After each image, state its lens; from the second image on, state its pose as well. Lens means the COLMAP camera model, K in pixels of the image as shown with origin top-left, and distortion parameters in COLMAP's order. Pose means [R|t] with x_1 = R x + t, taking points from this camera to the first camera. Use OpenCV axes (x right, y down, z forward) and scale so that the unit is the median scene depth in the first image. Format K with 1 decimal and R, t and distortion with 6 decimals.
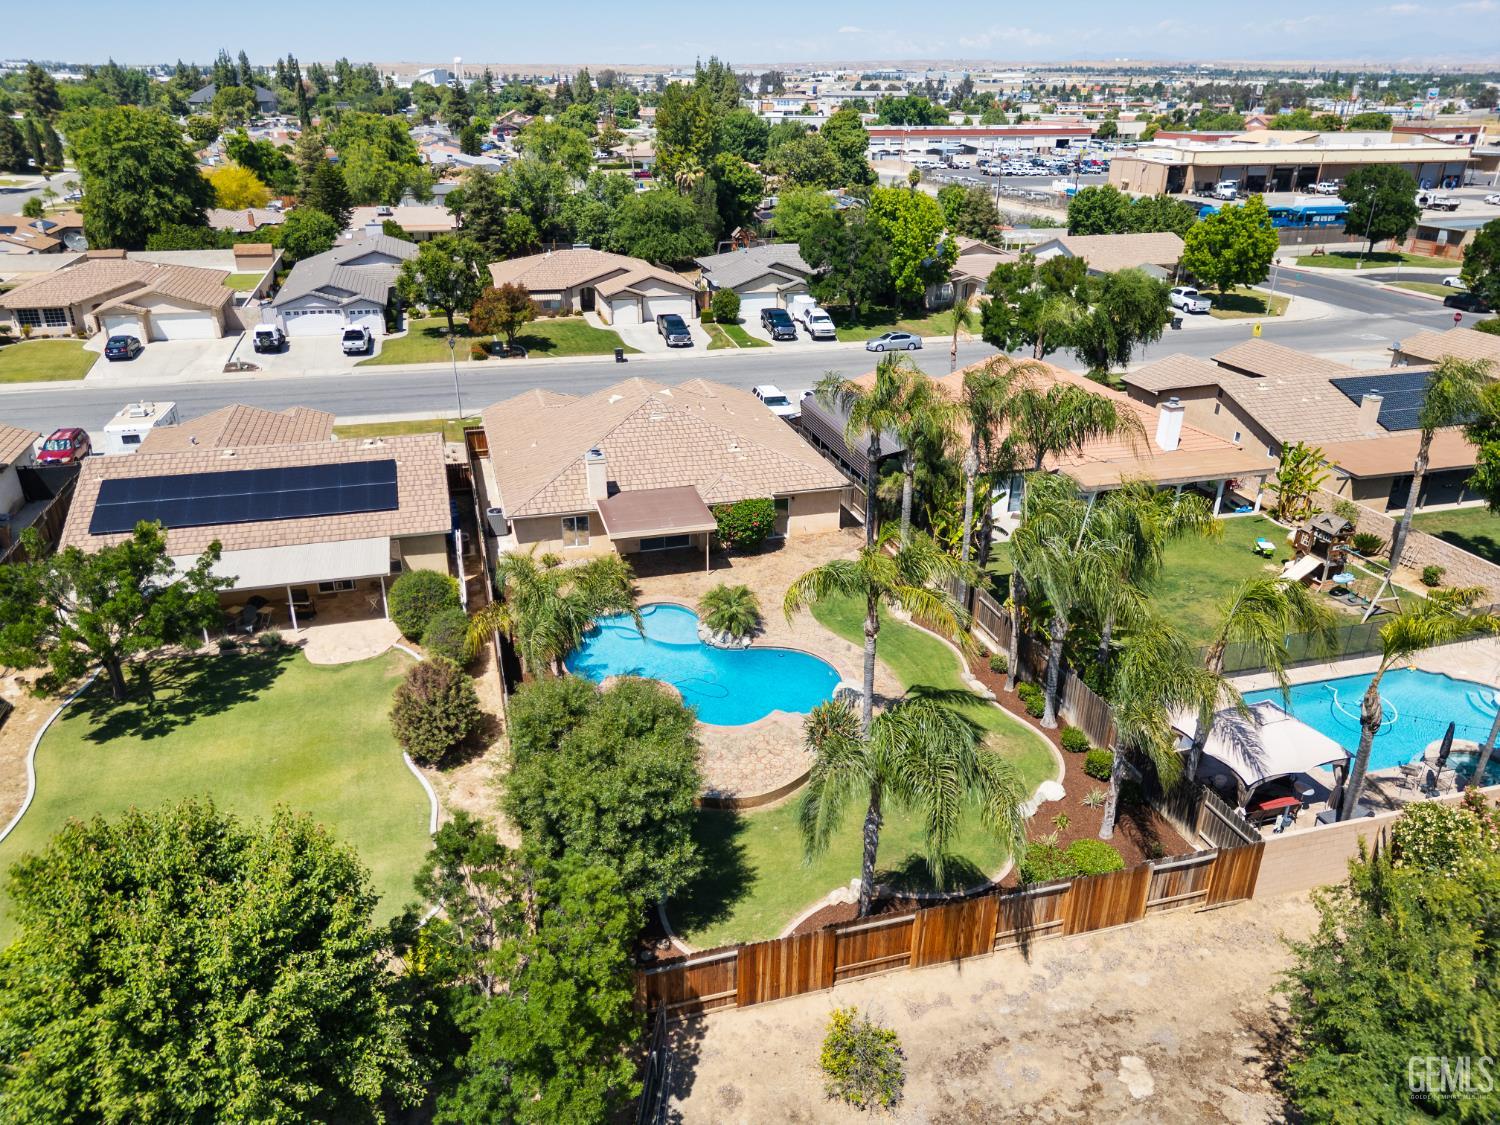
lens RADIAL K [[1057.5, 0, 753.2], [0, 1057.5, 552.0], [0, 0, 1]] dist [0.057080, -0.048150]
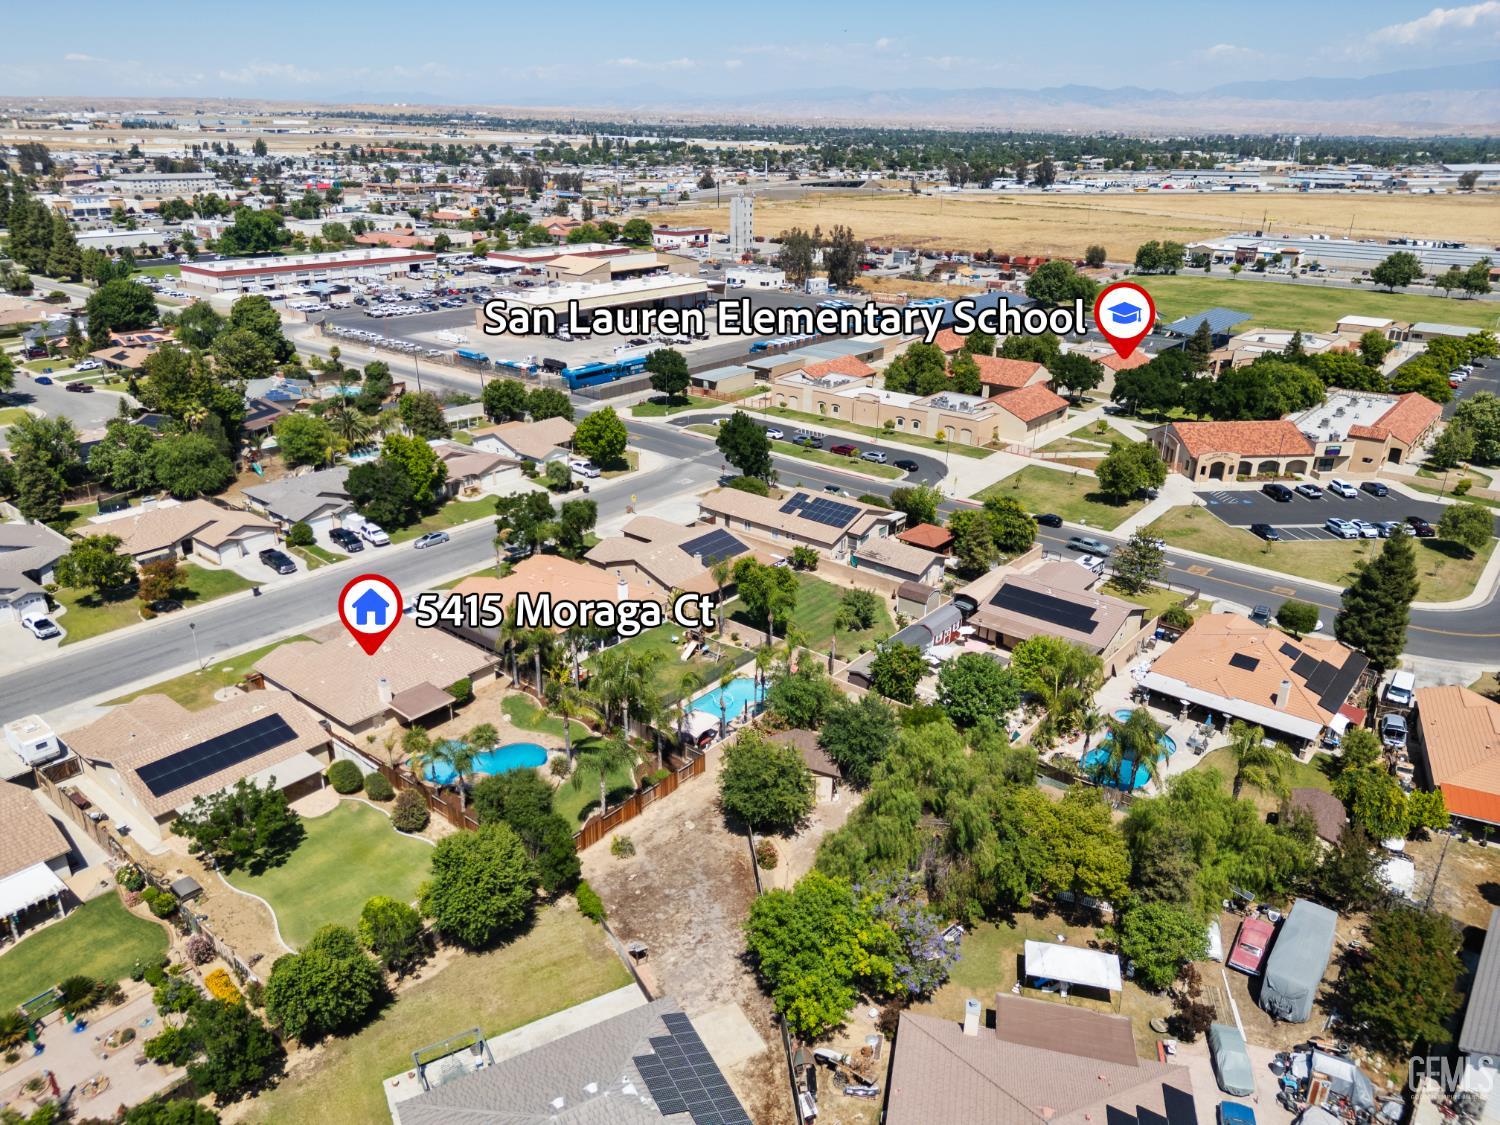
lens RADIAL K [[1057.5, 0, 753.2], [0, 1057.5, 552.0], [0, 0, 1]] dist [0.057080, -0.048150]
pose [[0.824640, -0.213609, 0.523775, -0.387229], [0.227183, 0.973064, 0.039161, -0.168166], [-0.518032, 0.086699, 0.850956, -0.754953]]
